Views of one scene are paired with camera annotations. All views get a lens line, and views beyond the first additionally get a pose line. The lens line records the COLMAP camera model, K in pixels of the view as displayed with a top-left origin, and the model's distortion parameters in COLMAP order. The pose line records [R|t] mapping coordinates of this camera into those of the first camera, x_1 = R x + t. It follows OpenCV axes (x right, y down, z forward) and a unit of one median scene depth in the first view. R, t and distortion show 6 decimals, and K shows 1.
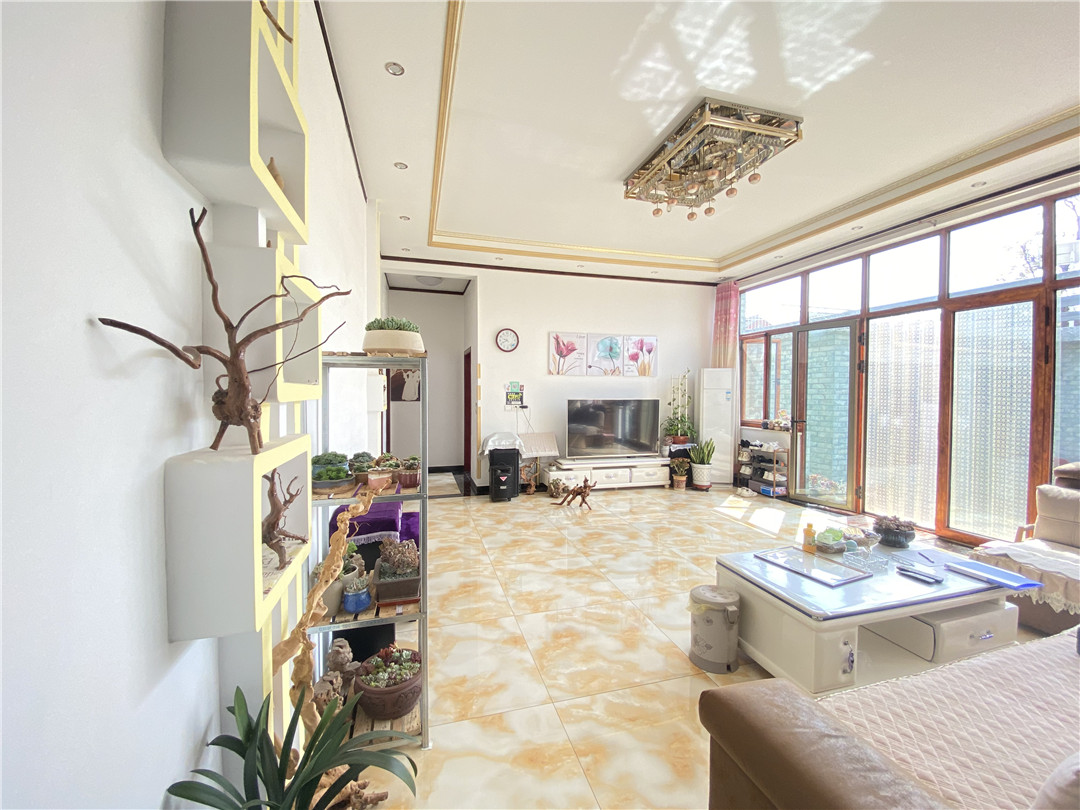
lens RADIAL K [[437.8, 0, 539.1], [0, 437.8, 387.5], [0, 0, 1]] dist [-0.000101, -0.000040]
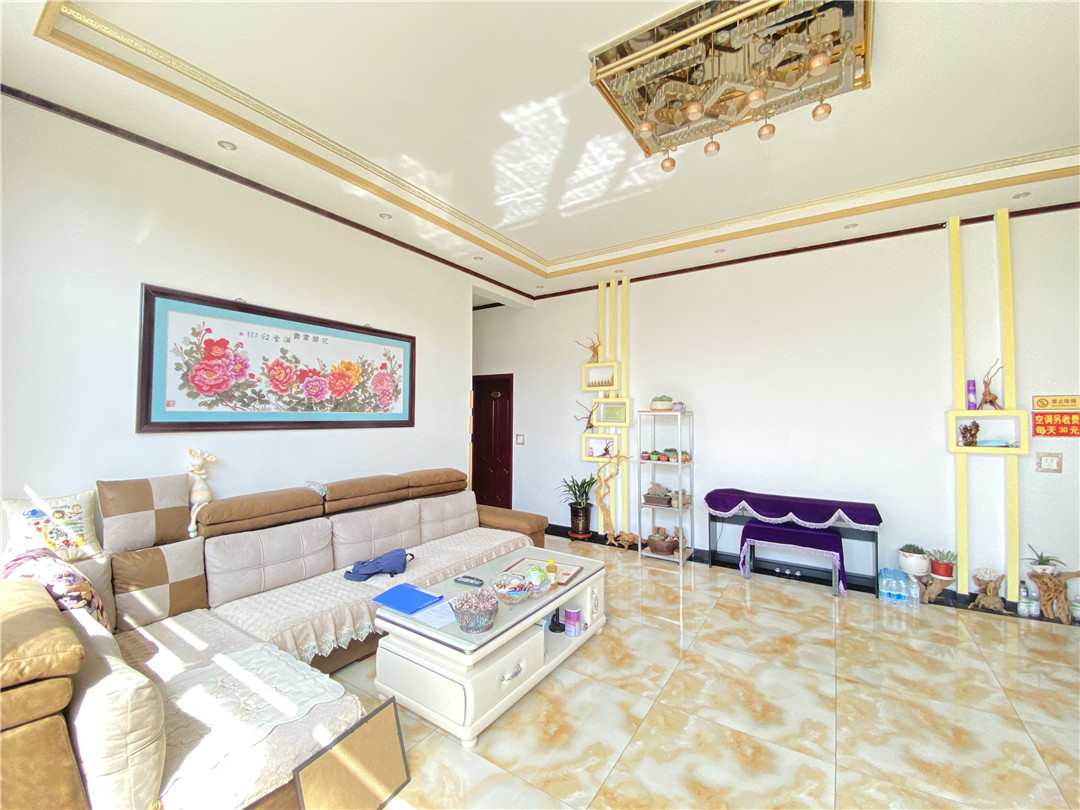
lens RADIAL K [[441.0, 0, 540.0], [0, 441.0, 405.0], [0, 0, 1]] dist [0.000558, 0.000028]
pose [[-0.760811, -0.021286, -0.648624, 1.102880], [-0.000326, 0.999474, -0.032417, -0.013813], [0.648973, -0.024451, -0.760418, 1.494162]]
